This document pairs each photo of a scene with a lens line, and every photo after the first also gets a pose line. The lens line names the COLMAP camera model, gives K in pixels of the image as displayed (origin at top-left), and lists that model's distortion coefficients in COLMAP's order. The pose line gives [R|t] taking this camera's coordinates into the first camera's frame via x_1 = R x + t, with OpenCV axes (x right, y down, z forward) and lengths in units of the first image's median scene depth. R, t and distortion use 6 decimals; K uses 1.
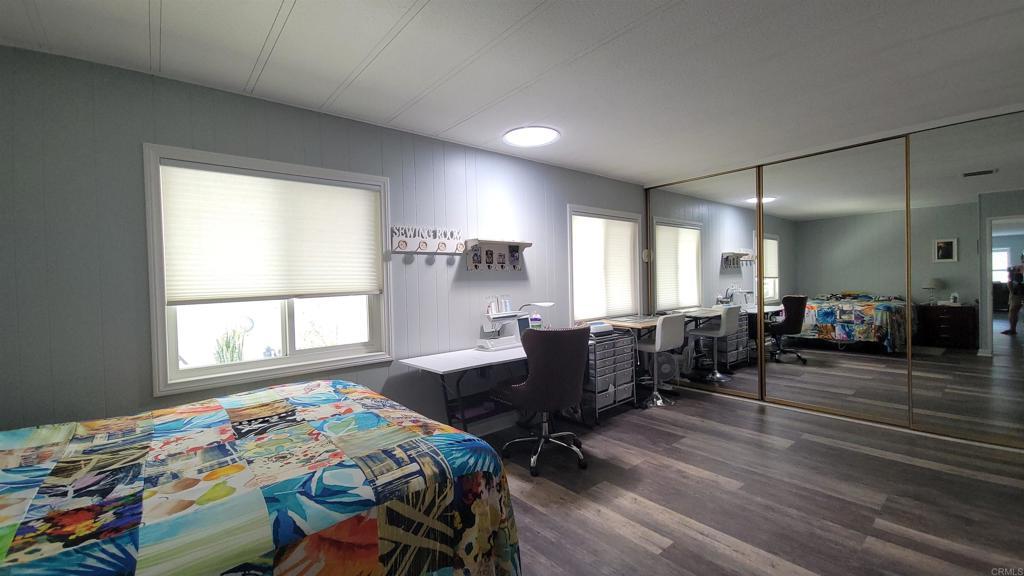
lens RADIAL K [[416.9, 0, 512.0], [0, 416.9, 288.0], [0, 0, 1]] dist [0.023389, -0.015314]
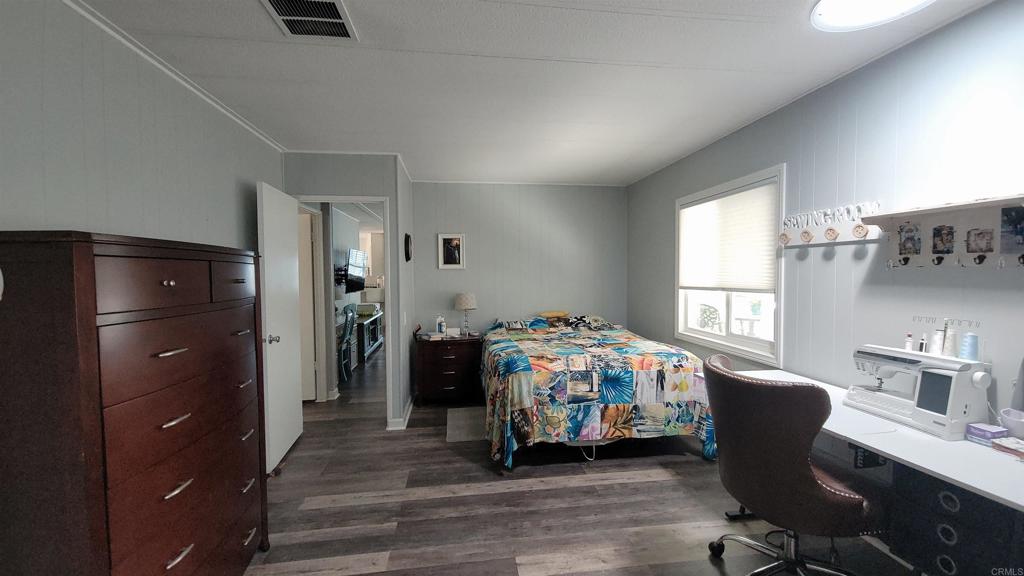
lens RADIAL K [[416.9, 0, 512.0], [0, 416.9, 288.0], [0, 0, 1]] dist [0.023389, -0.015314]
pose [[-0.540171, 0.062244, -0.839250, 0.707287], [0.005390, 0.997496, 0.070512, -0.060460], [0.841538, 0.033565, -0.539154, 0.915292]]
